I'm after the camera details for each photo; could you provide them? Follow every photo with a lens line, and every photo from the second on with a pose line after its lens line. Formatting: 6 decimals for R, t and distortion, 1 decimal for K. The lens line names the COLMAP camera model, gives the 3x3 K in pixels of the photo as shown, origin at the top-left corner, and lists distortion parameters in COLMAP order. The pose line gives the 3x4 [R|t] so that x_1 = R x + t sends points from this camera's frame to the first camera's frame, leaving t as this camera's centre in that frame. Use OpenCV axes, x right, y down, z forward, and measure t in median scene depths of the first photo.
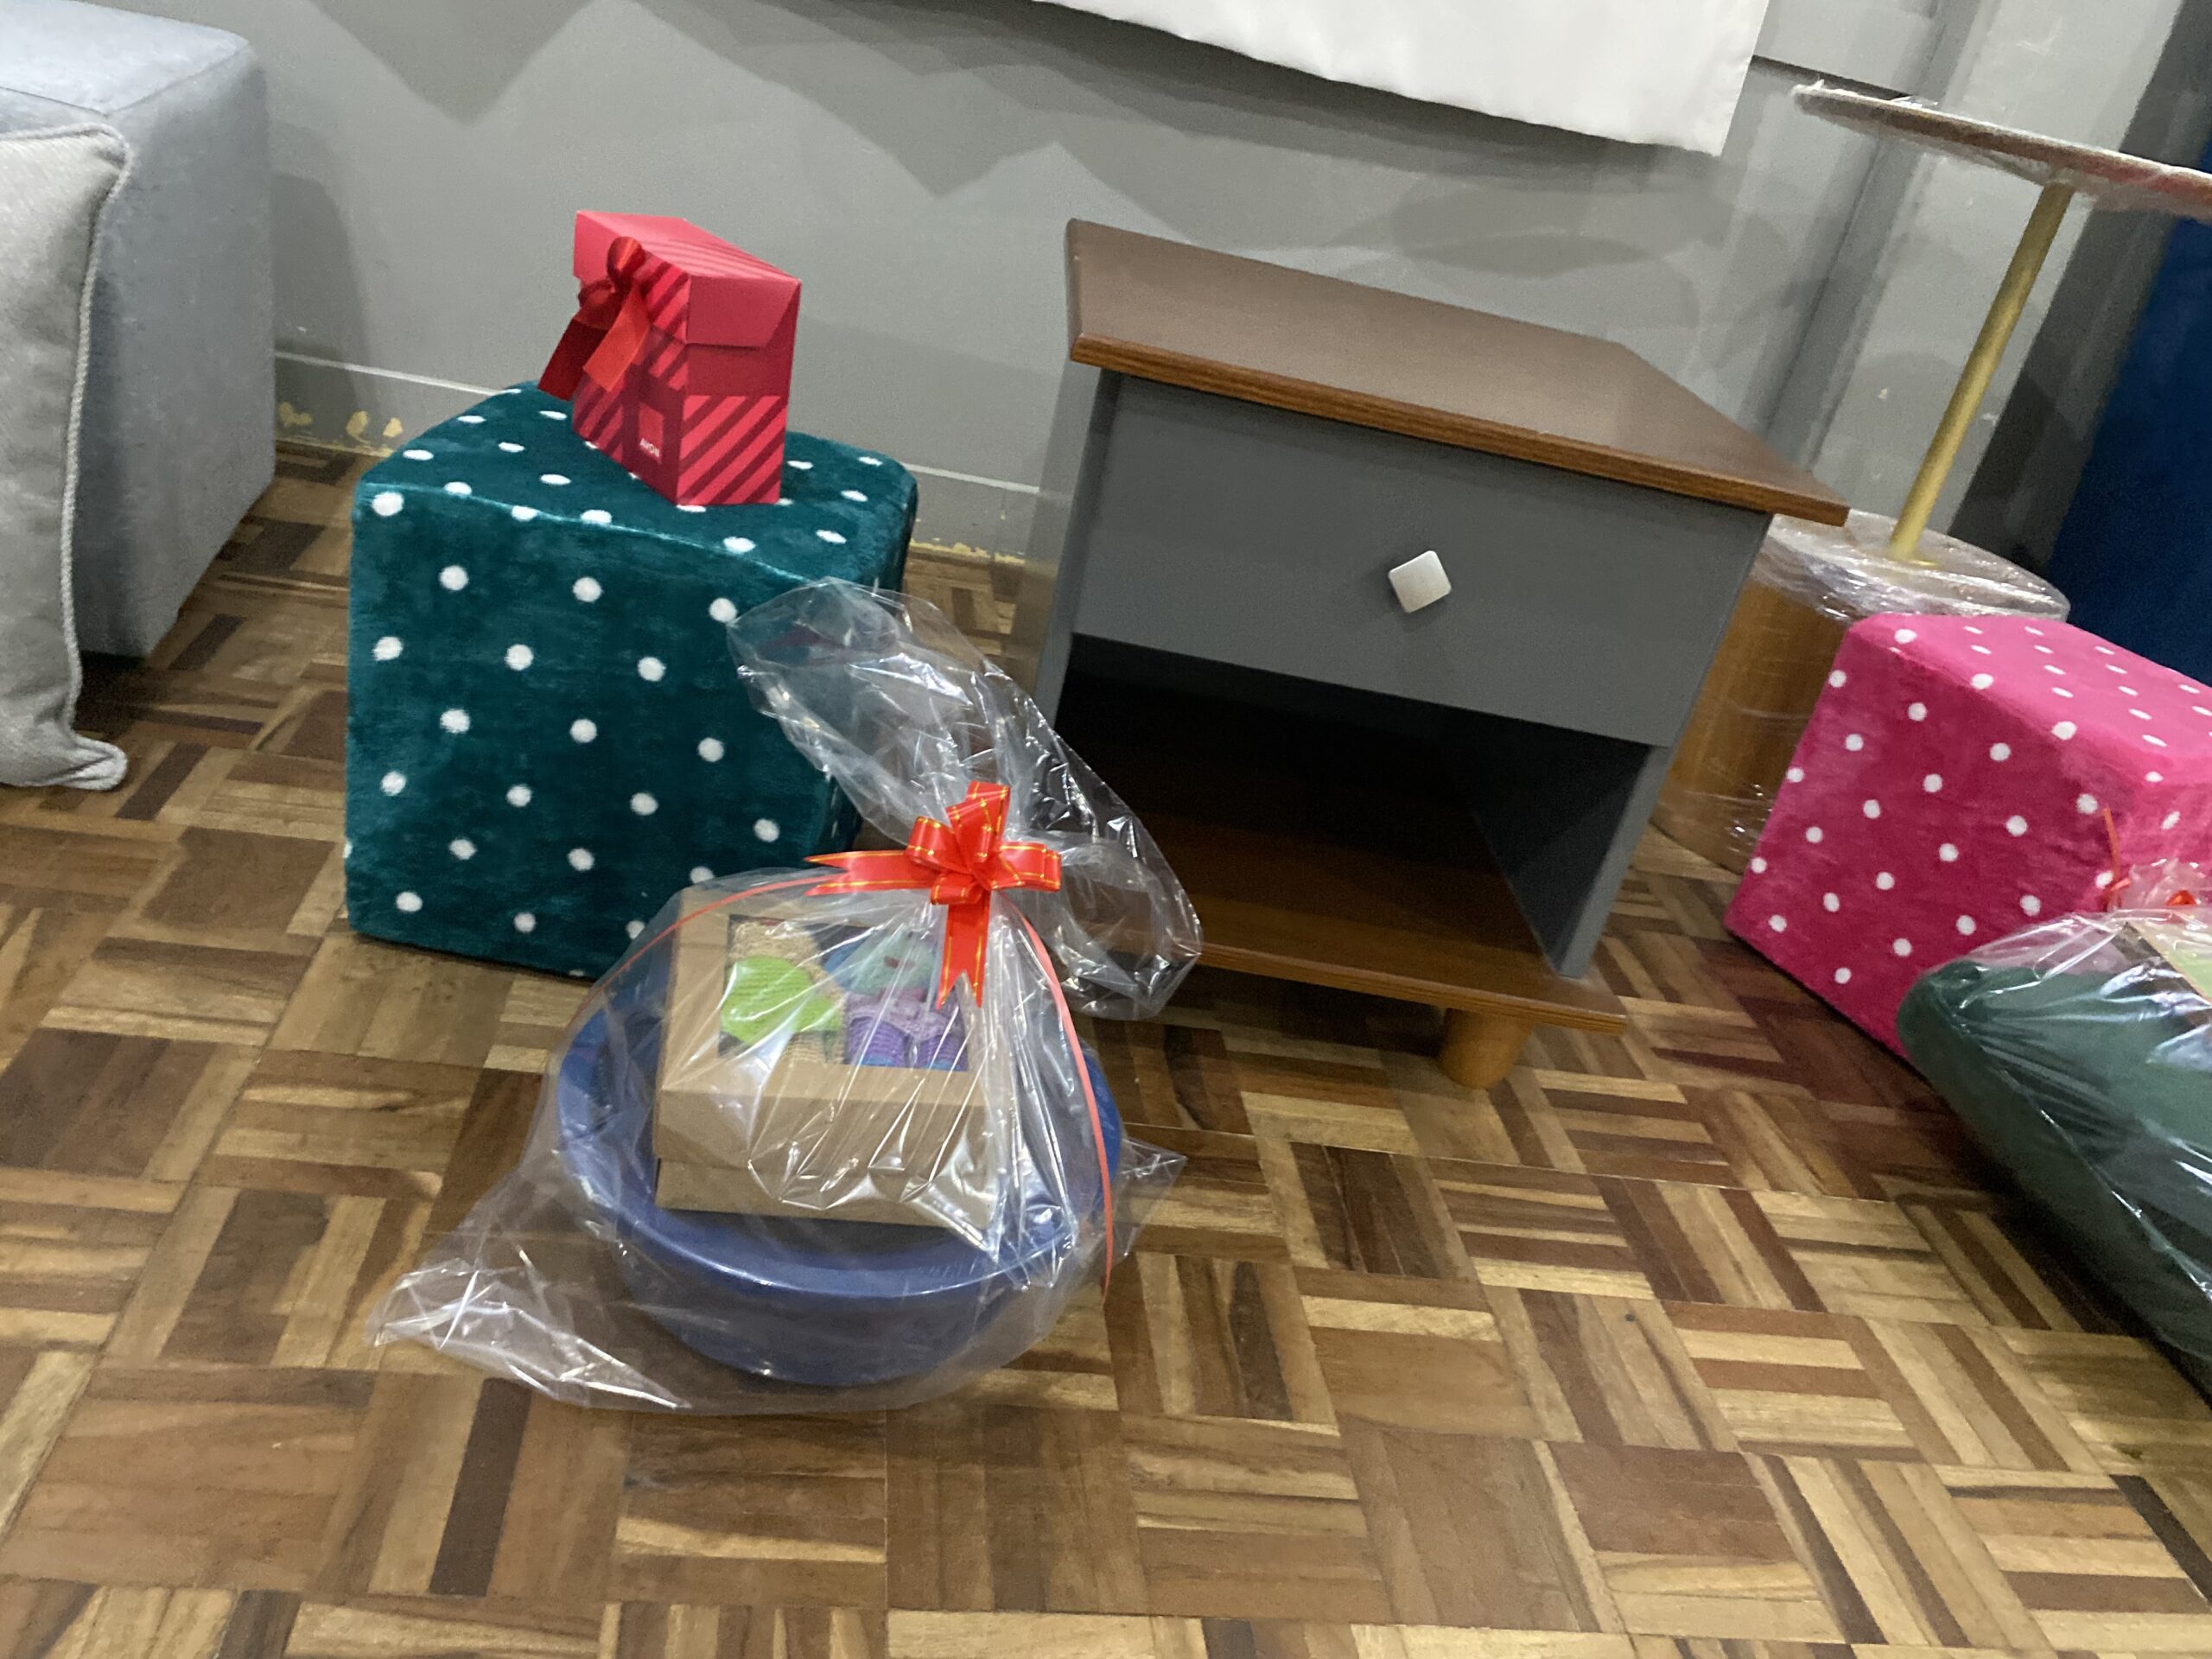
lens RADIAL K [[1686.7, 0, 1105.2], [0, 1686.7, 824.8], [0, 0, 1]] dist [0.024356, -0.028179]
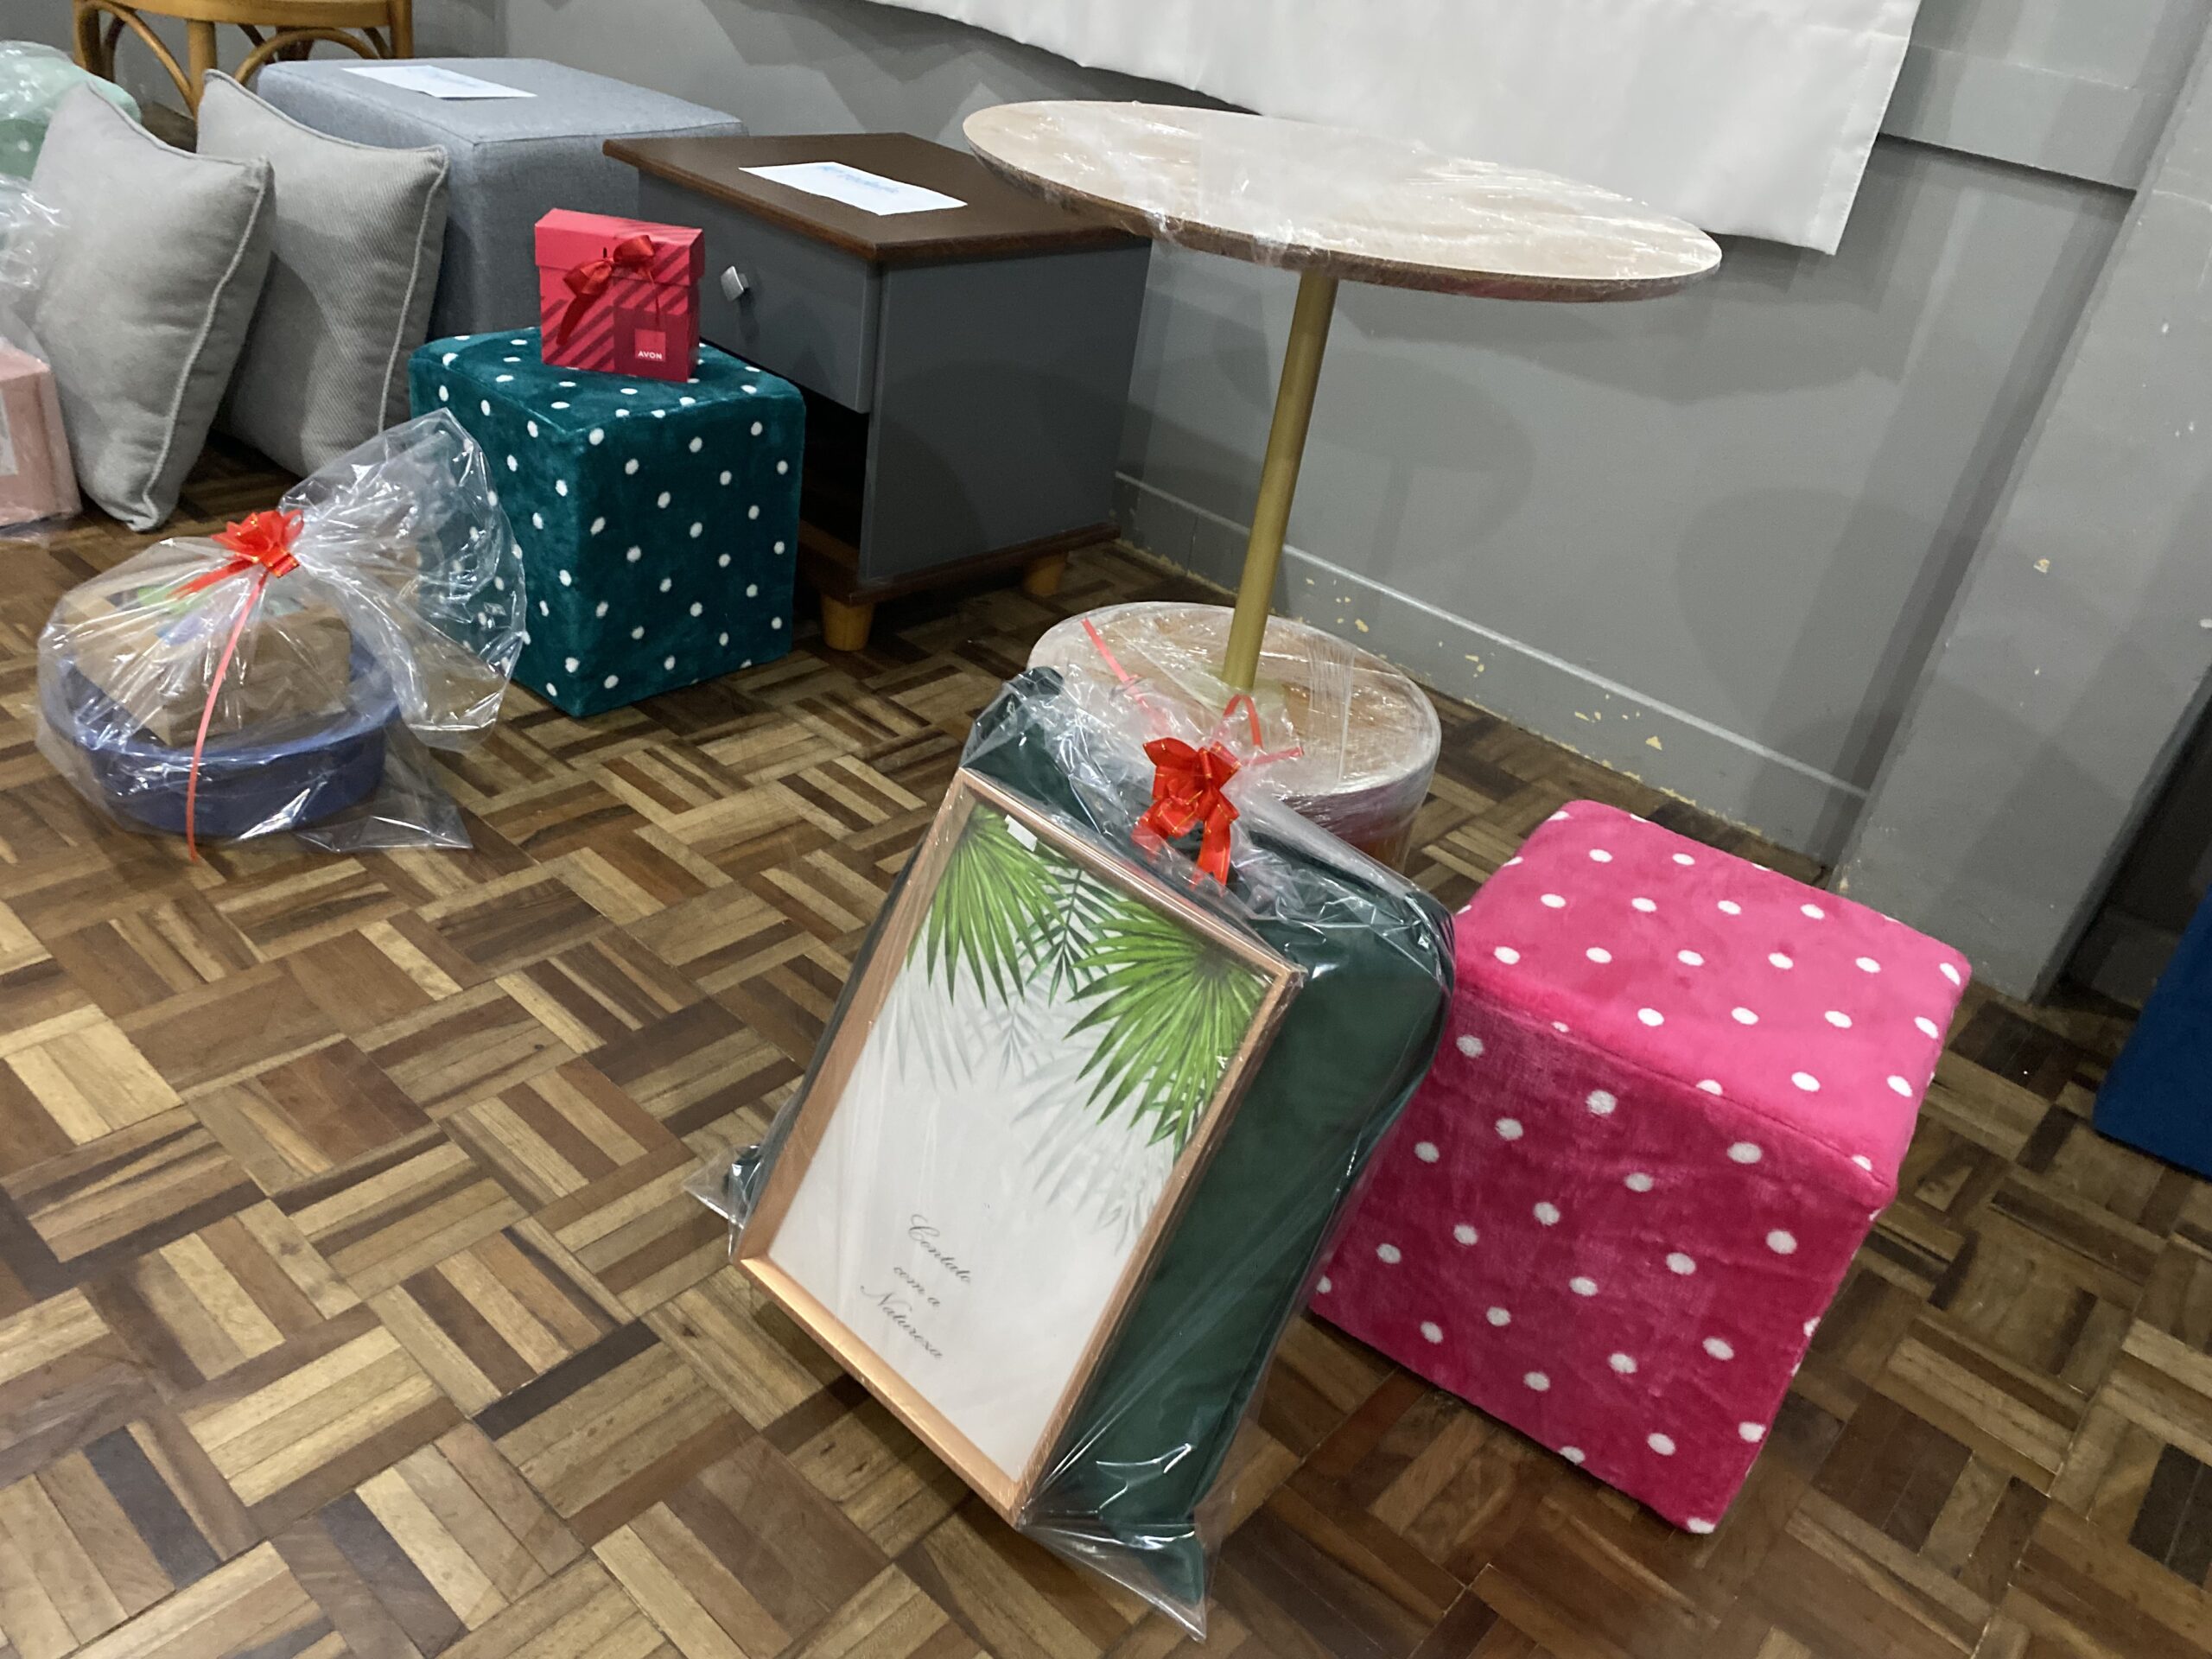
lens RADIAL K [[1686.7, 0, 1104.3], [0, 1686.7, 836.5], [0, 0, 1]] dist [0.024356, -0.028179]
pose [[0.667815, 0.280583, -0.689417, 1.459559], [-0.337849, 0.939584, 0.055136, -0.069710], [0.663236, 0.196098, 0.722263, 0.350340]]
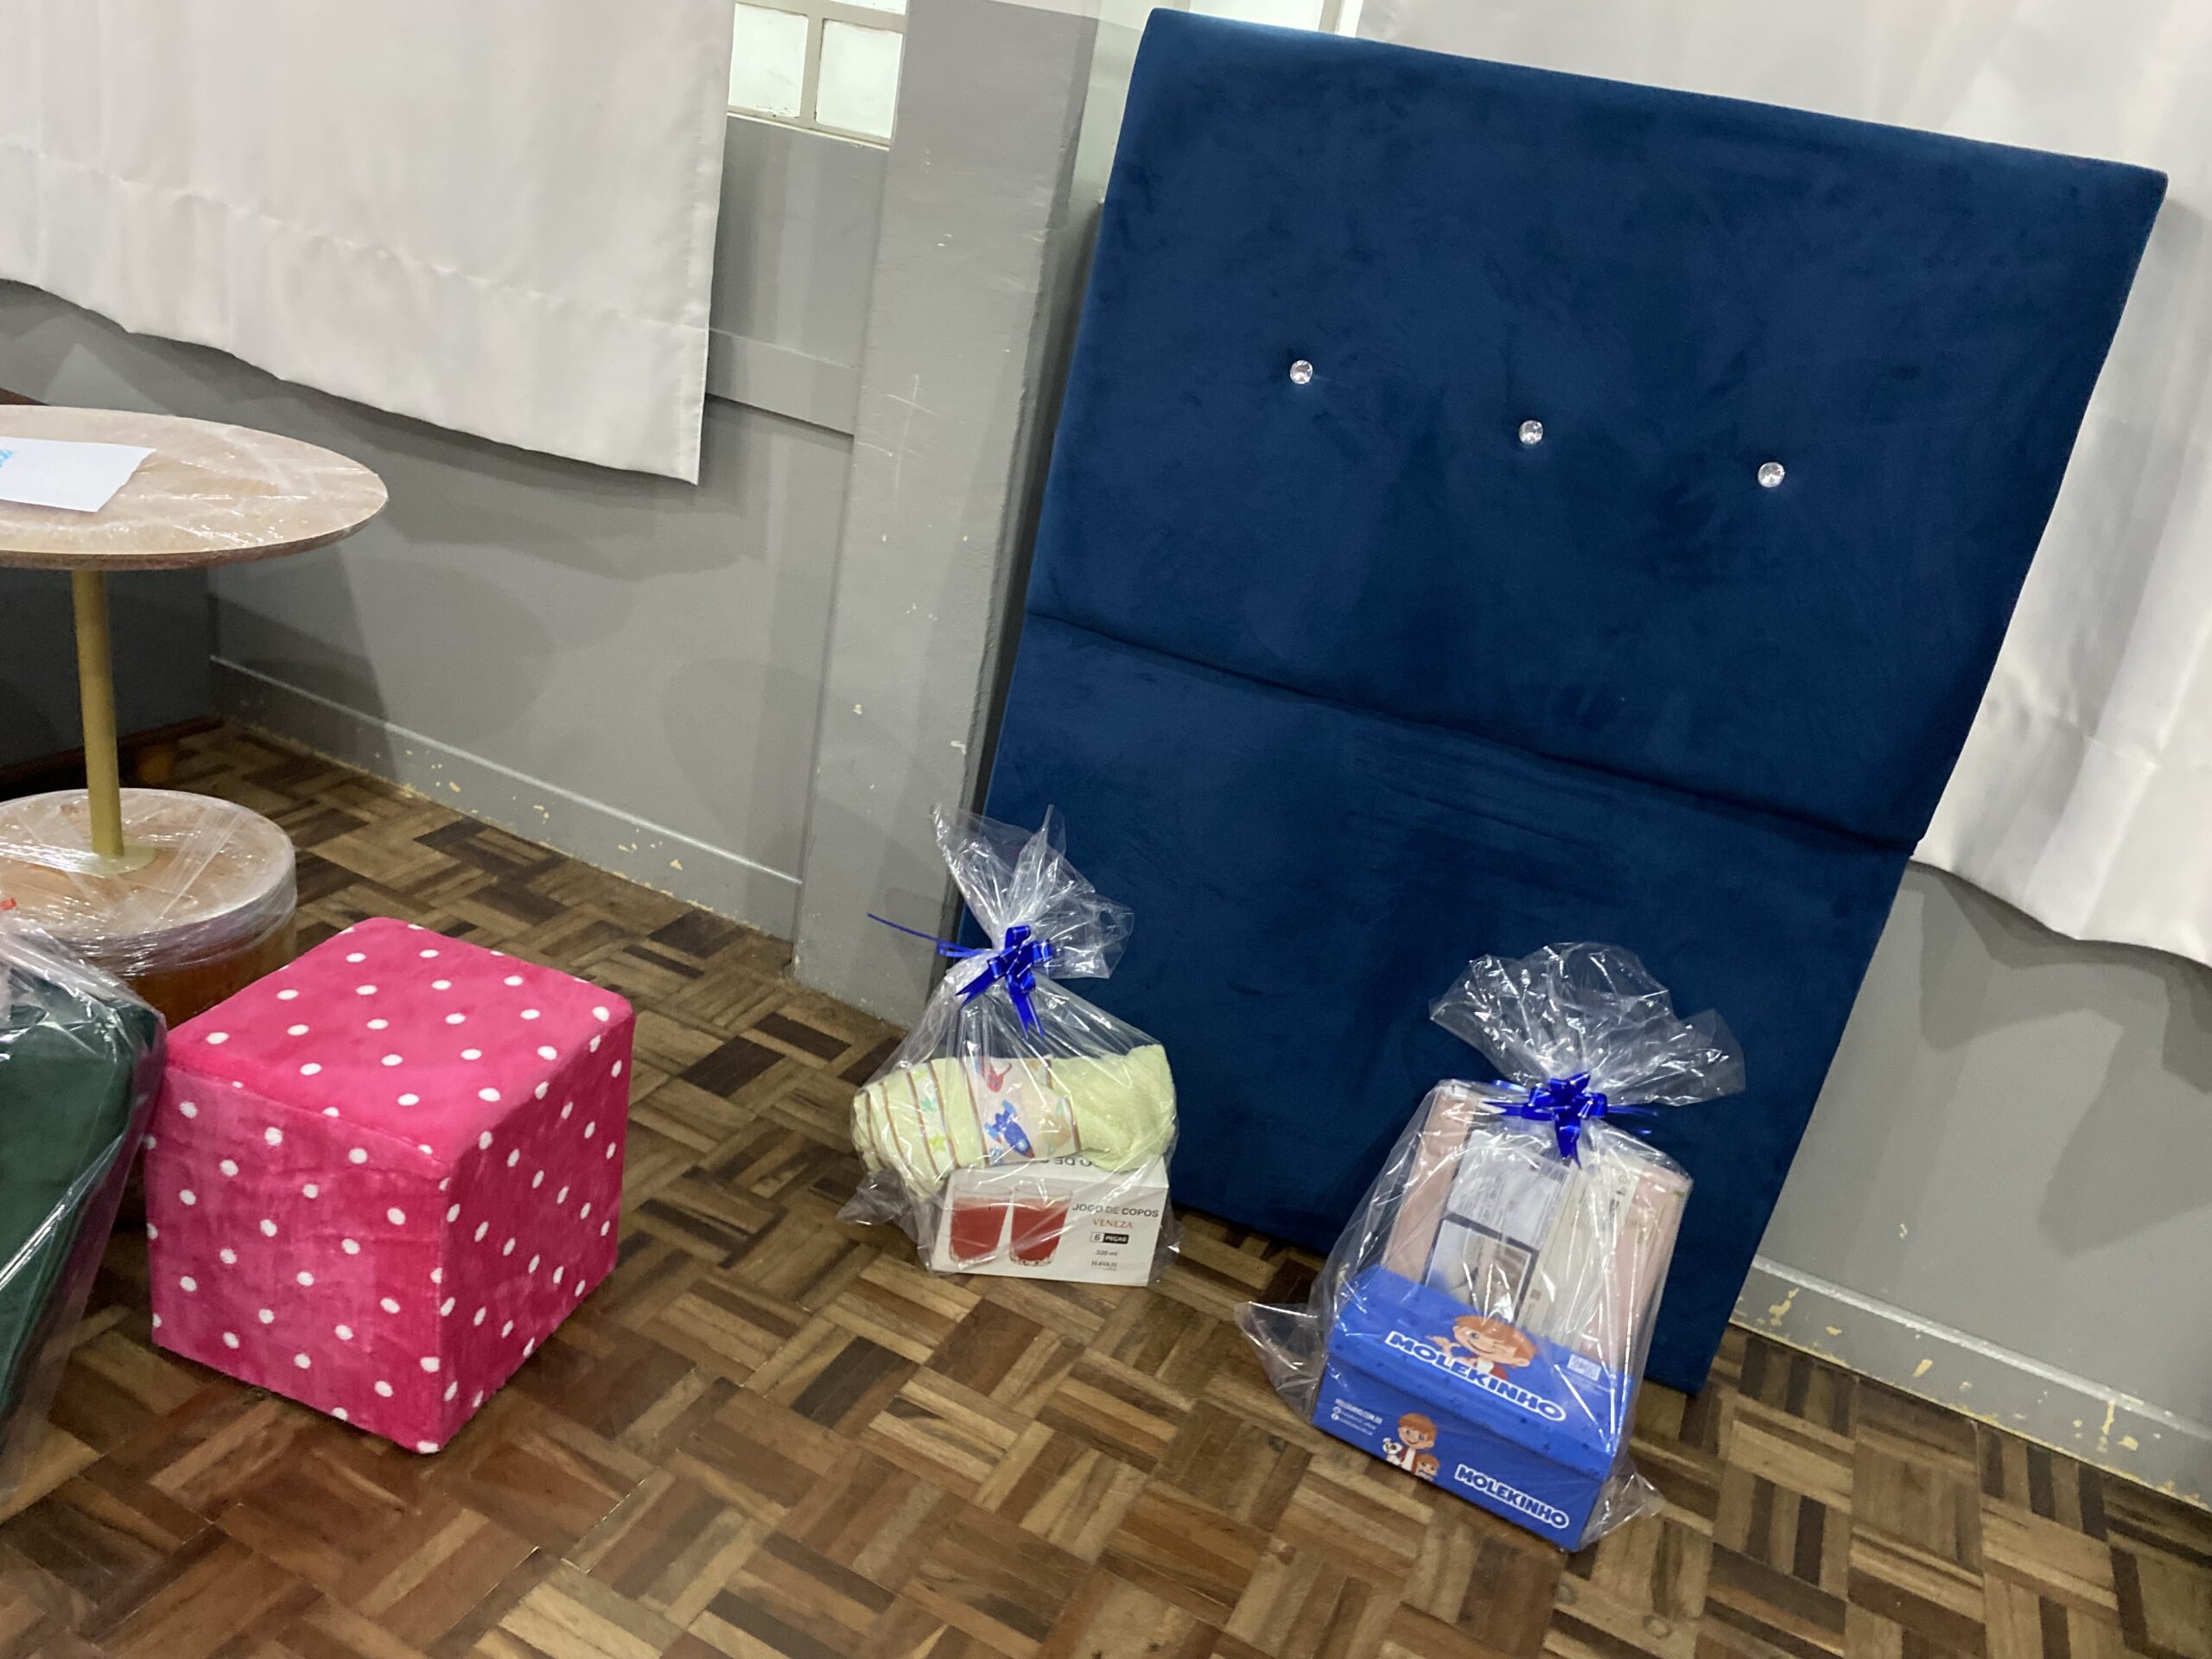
lens RADIAL K [[1686.7, 0, 1108.9], [0, 1686.7, 825.8], [0, 0, 1]] dist [0.024356, -0.028179]
pose [[0.846531, 0.149348, -0.510960, 2.225414], [-0.234393, 0.966360, -0.105873, -0.218041], [0.477959, 0.209390, 0.853060, 0.398839]]
